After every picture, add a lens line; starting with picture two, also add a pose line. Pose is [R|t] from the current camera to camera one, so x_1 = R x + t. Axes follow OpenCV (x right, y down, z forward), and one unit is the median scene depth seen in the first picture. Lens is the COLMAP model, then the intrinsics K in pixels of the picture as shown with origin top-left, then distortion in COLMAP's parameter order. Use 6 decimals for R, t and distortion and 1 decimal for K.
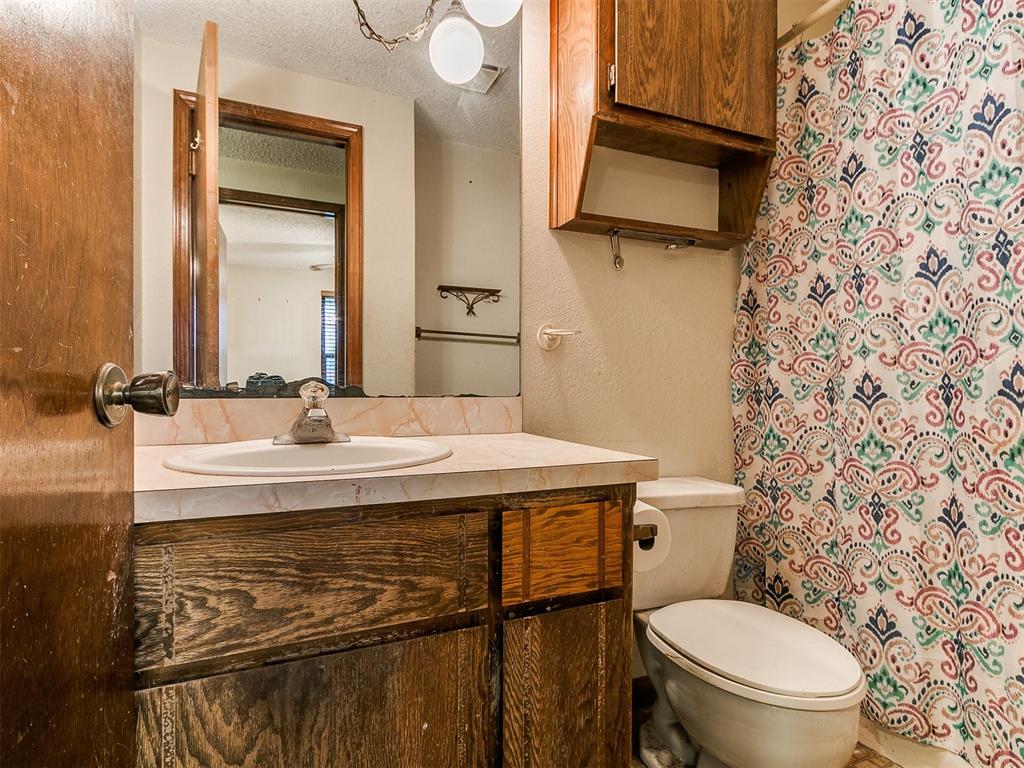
lens RADIAL K [[536.9, 0, 508.4], [0, 536.9, 389.6], [0, 0, 1]] dist [-0.000791, -0.003435]
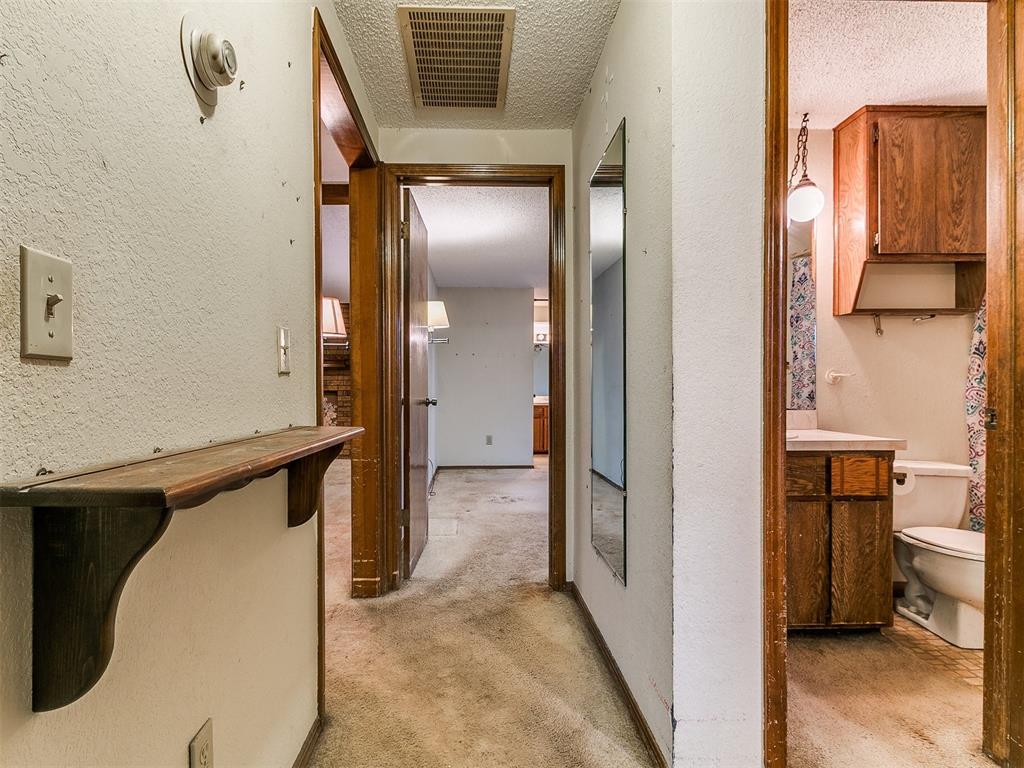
lens RADIAL K [[536.9, 0, 490.8], [0, 536.9, 396.1], [0, 0, 1]] dist [-0.000791, -0.003435]
pose [[0.922636, -0.004091, -0.385649, -0.466615], [0.003574, 0.999991, -0.002056, -0.056461], [0.385654, 0.000519, 0.922643, -1.758448]]
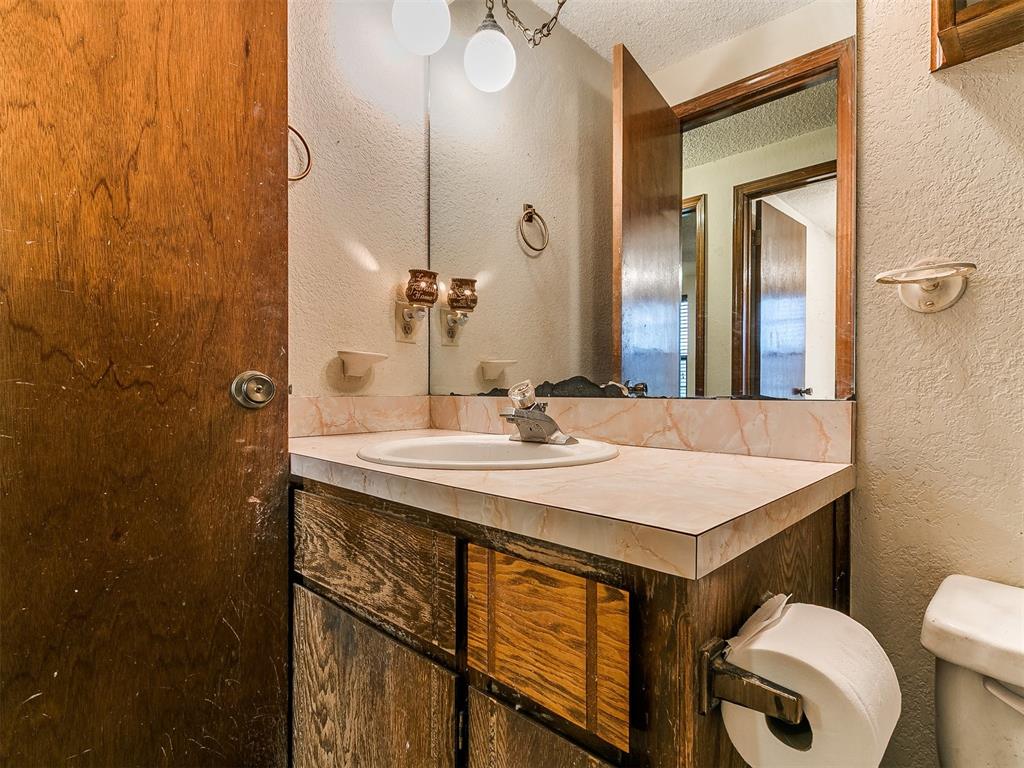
lens RADIAL K [[536.9, 0, 508.1], [0, 536.9, 390.1], [0, 0, 1]] dist [-0.000791, -0.003435]
pose [[0.361220, -0.002968, -0.932476, 0.671071], [-0.003890, 0.999981, -0.004689, 0.008558], [0.932473, 0.005321, 0.361201, 0.702620]]
